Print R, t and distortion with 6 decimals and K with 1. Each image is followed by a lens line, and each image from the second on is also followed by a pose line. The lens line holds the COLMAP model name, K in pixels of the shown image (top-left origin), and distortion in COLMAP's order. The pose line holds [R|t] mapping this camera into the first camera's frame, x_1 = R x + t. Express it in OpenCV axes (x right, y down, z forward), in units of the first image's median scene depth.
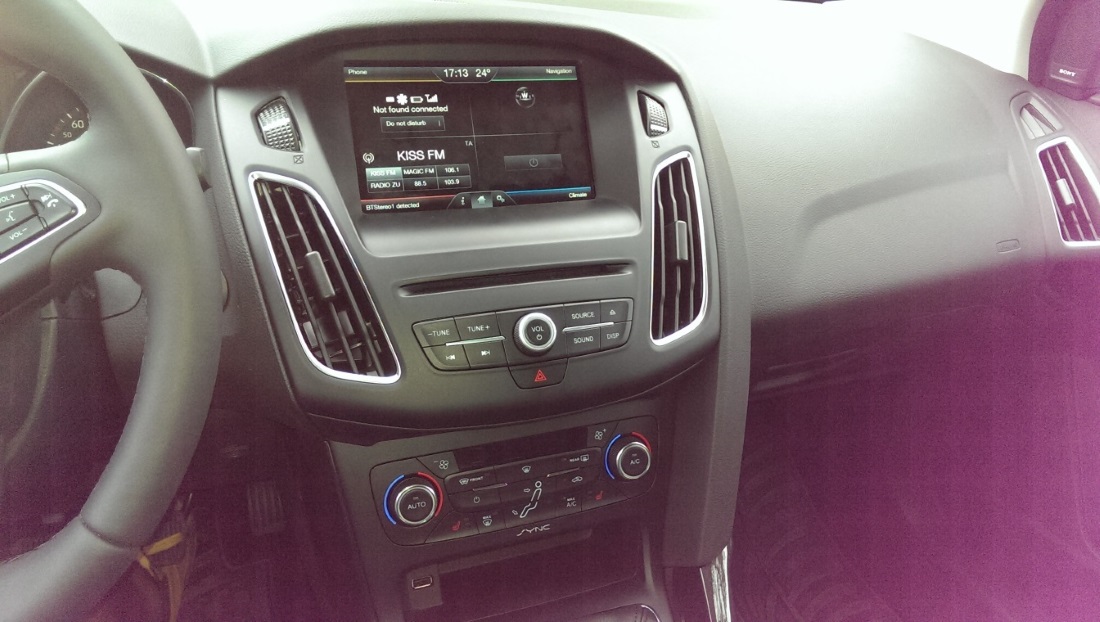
lens RADIAL K [[755.3, 0, 550.0], [0, 755.3, 311.0], [0, 0, 1]] dist [0.073347, -0.115121]
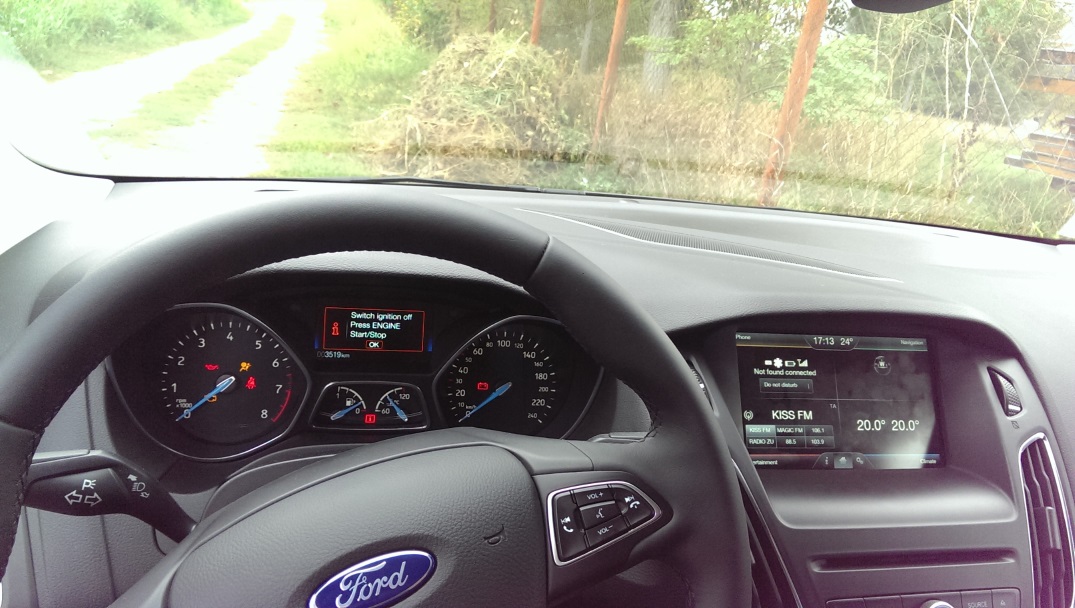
lens RADIAL K [[738.2, 0, 537.5], [0, 738.2, 304.0], [0, 0, 1]] dist [0.073347, -0.115121]
pose [[0.988034, 0.091622, -0.124075, -0.410809], [-0.112306, 0.978752, -0.171558, -0.137466], [0.105720, 0.183439, 0.977330, -0.102600]]
